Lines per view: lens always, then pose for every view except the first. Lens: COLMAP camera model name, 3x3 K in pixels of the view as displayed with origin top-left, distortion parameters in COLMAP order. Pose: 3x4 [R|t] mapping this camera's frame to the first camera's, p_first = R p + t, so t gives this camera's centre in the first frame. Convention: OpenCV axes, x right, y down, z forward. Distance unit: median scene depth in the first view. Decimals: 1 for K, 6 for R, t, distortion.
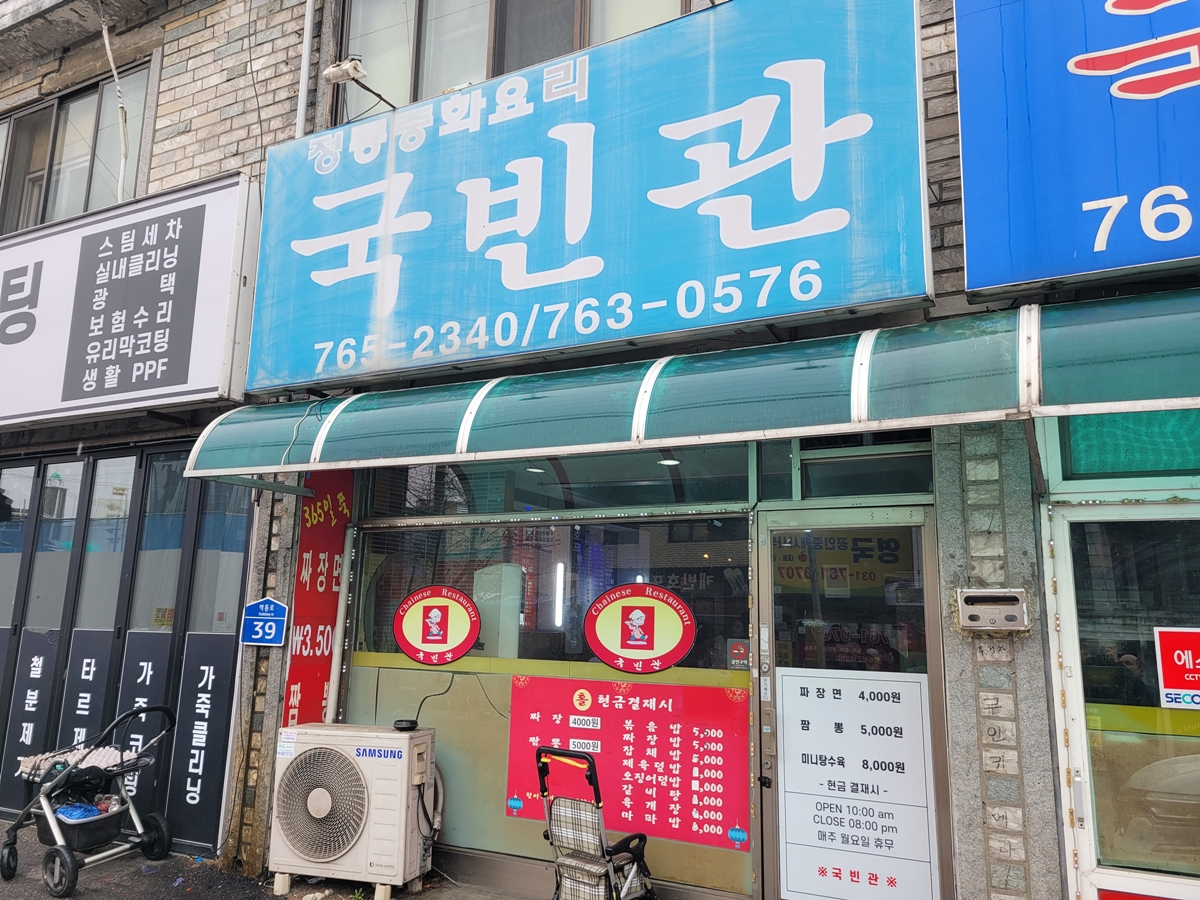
lens RADIAL K [[904.7, 0, 600.0], [0, 904.7, 450.0], [0, 0, 1]] dist [0.042099, -0.008672]
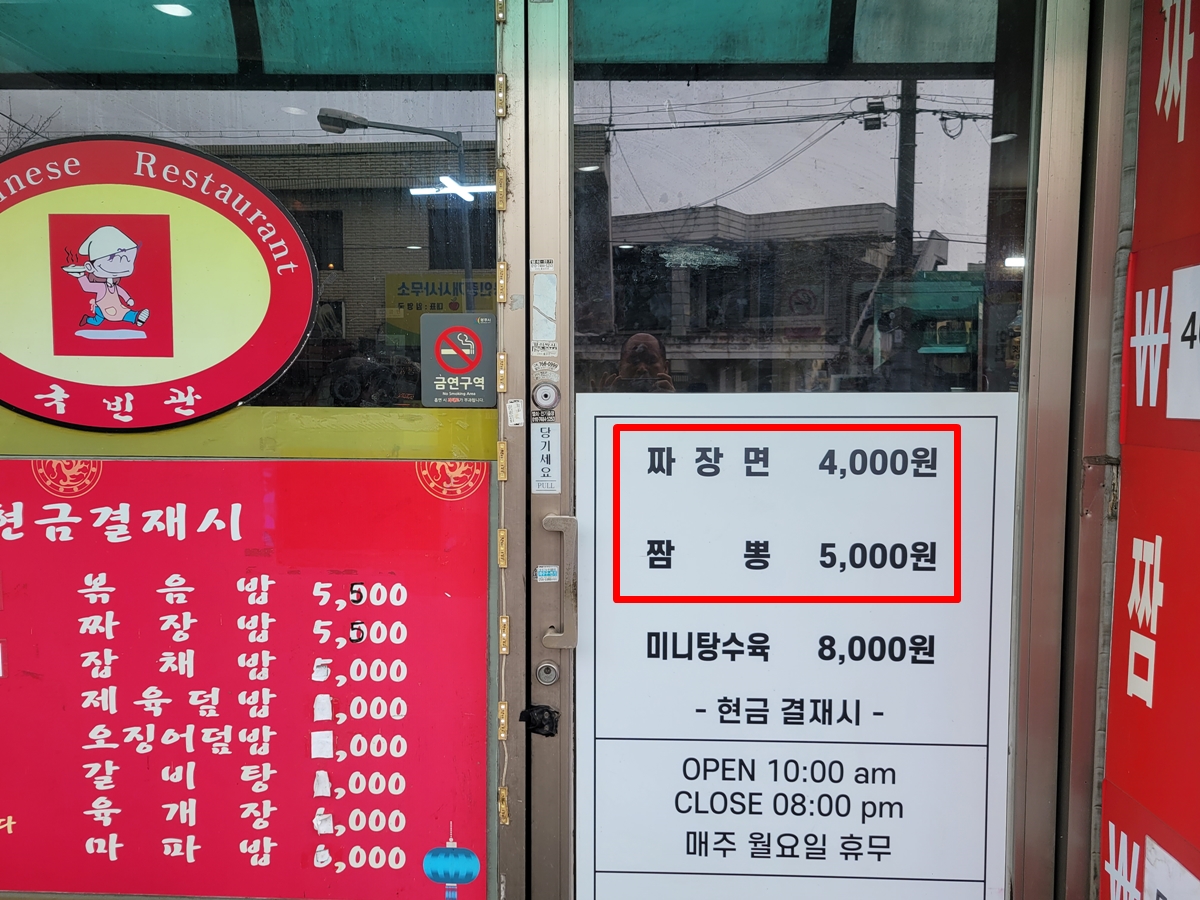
lens RADIAL K [[904.7, 0, 600.0], [0, 904.7, 450.0], [0, 0, 1]] dist [0.042099, -0.008672]
pose [[0.903788, -0.049939, 0.425058, 0.059875], [-0.062313, 0.967231, 0.246132, 0.174182], [-0.423421, -0.248938, 0.871059, 0.691253]]
